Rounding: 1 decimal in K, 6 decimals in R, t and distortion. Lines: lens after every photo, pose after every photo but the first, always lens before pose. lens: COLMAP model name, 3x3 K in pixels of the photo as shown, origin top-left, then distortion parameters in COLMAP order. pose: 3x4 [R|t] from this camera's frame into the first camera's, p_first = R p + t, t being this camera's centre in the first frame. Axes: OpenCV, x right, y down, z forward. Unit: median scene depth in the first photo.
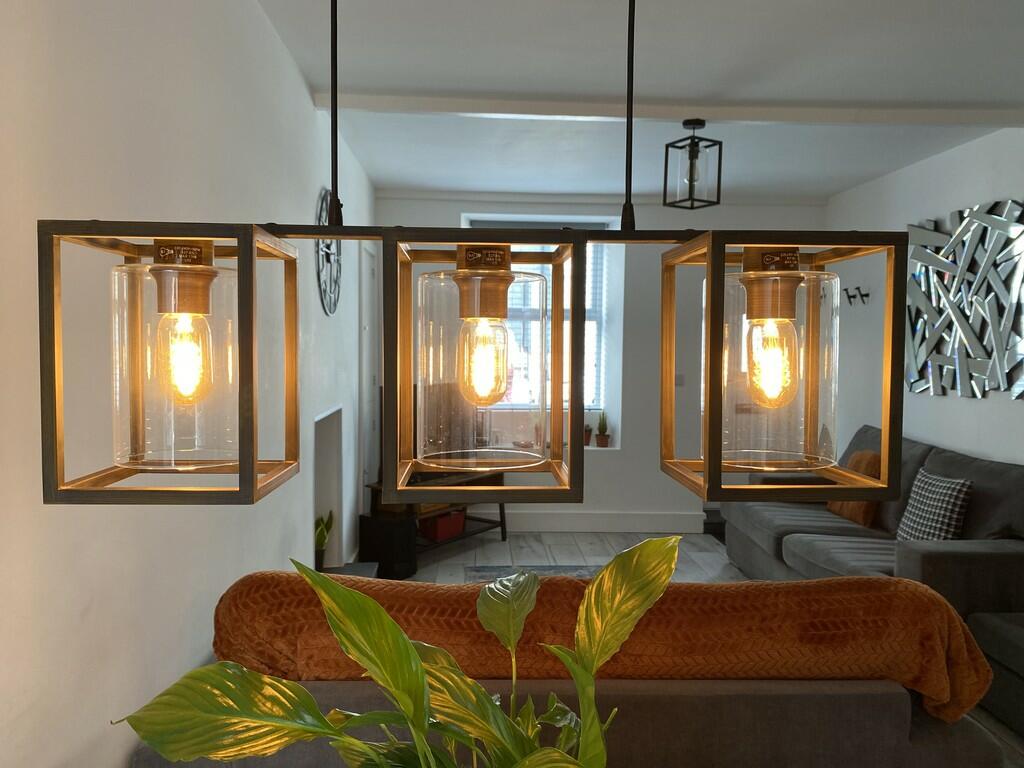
lens RADIAL K [[775.9, 0, 509.6], [0, 775.9, 382.1], [0, 0, 1]] dist [0.002168, 0.000314]
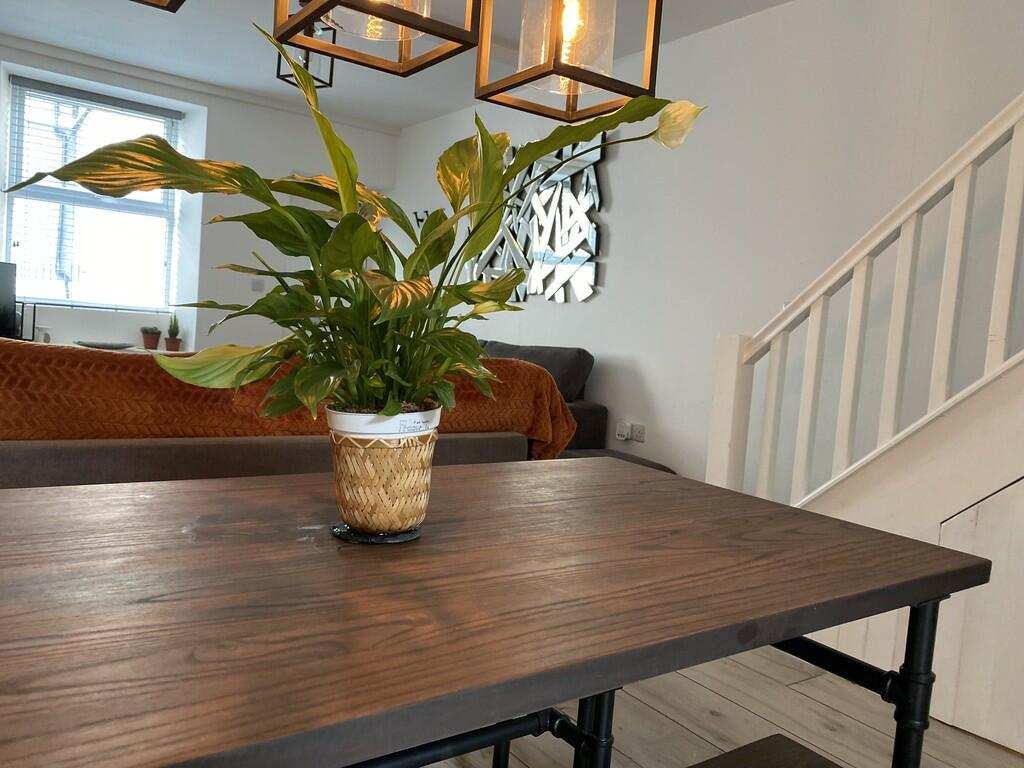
lens RADIAL K [[775.9, 0, 511.2], [0, 775.9, 383.9], [0, 0, 1]] dist [0.002168, 0.000314]
pose [[0.831687, 0.013988, 0.555069, -0.215477], [-0.040371, 0.998560, 0.035324, 0.258138], [-0.553776, -0.051787, 0.831054, -0.049901]]
